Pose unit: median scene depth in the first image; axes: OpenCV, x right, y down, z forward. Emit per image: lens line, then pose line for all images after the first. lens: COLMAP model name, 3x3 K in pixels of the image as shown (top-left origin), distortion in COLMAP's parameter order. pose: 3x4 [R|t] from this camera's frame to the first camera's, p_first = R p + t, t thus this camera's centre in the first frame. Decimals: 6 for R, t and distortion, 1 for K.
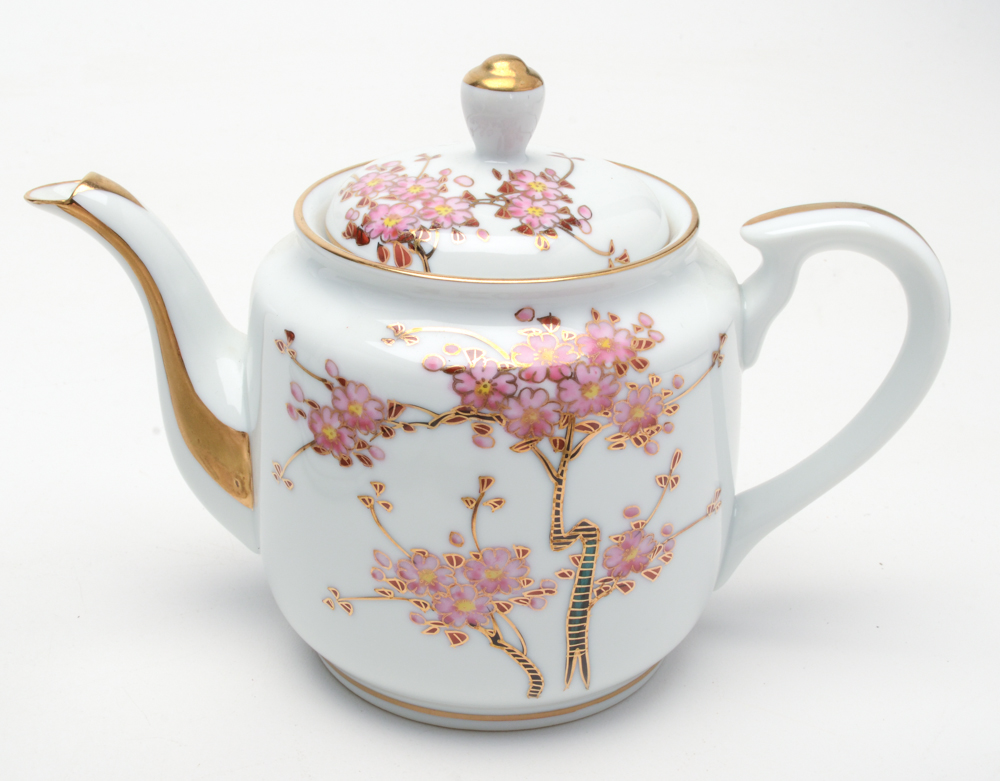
lens RADIAL K [[1815.5, 0, 500.1], [0, 1815.5, 390.3], [0, 0, 1]] dist [-0.136220, 0.000000]
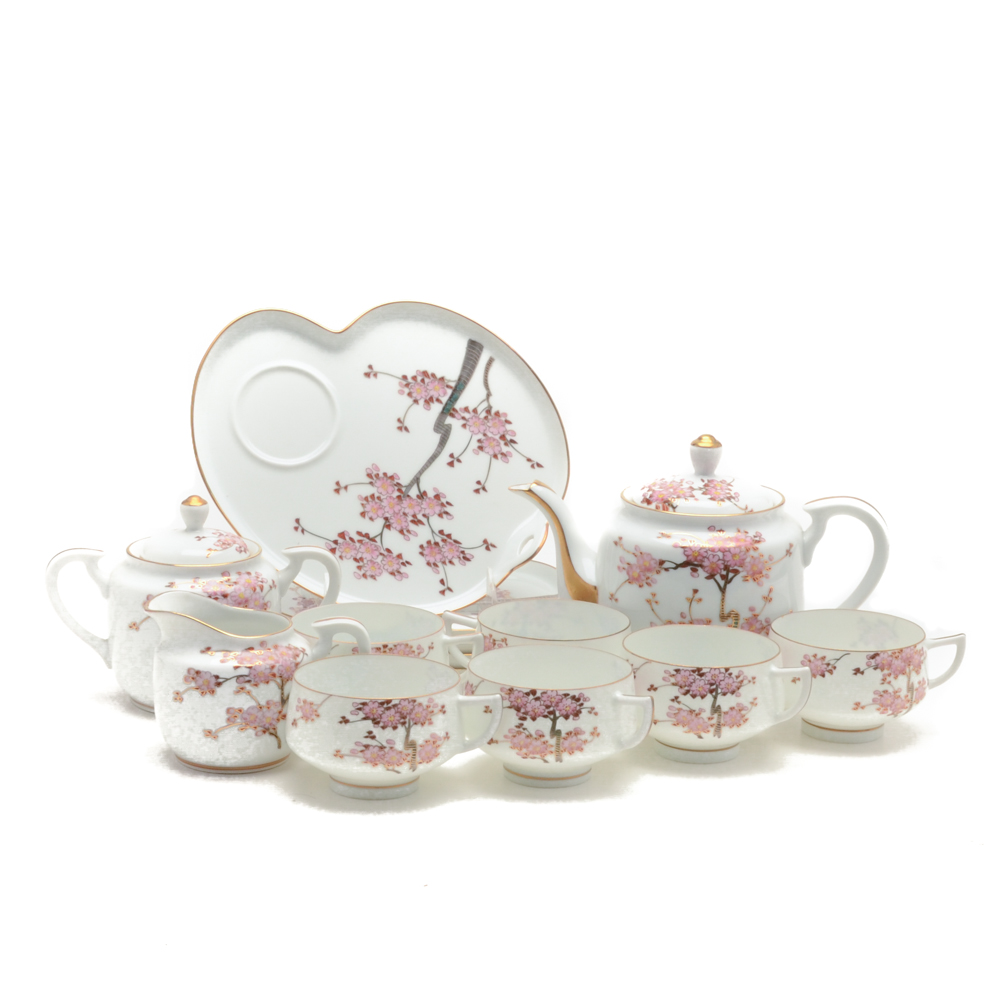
lens RADIAL K [[1662.2, 0, 499.3], [0, 1662.2, 499.3], [0, 0, 1]] dist [0.001393, 0.000000]
pose [[0.990954, 0.021679, -0.132441, 0.026169], [-0.044243, 0.984469, -0.169891, 0.330607], [0.126701, 0.174213, 0.976523, -1.370153]]
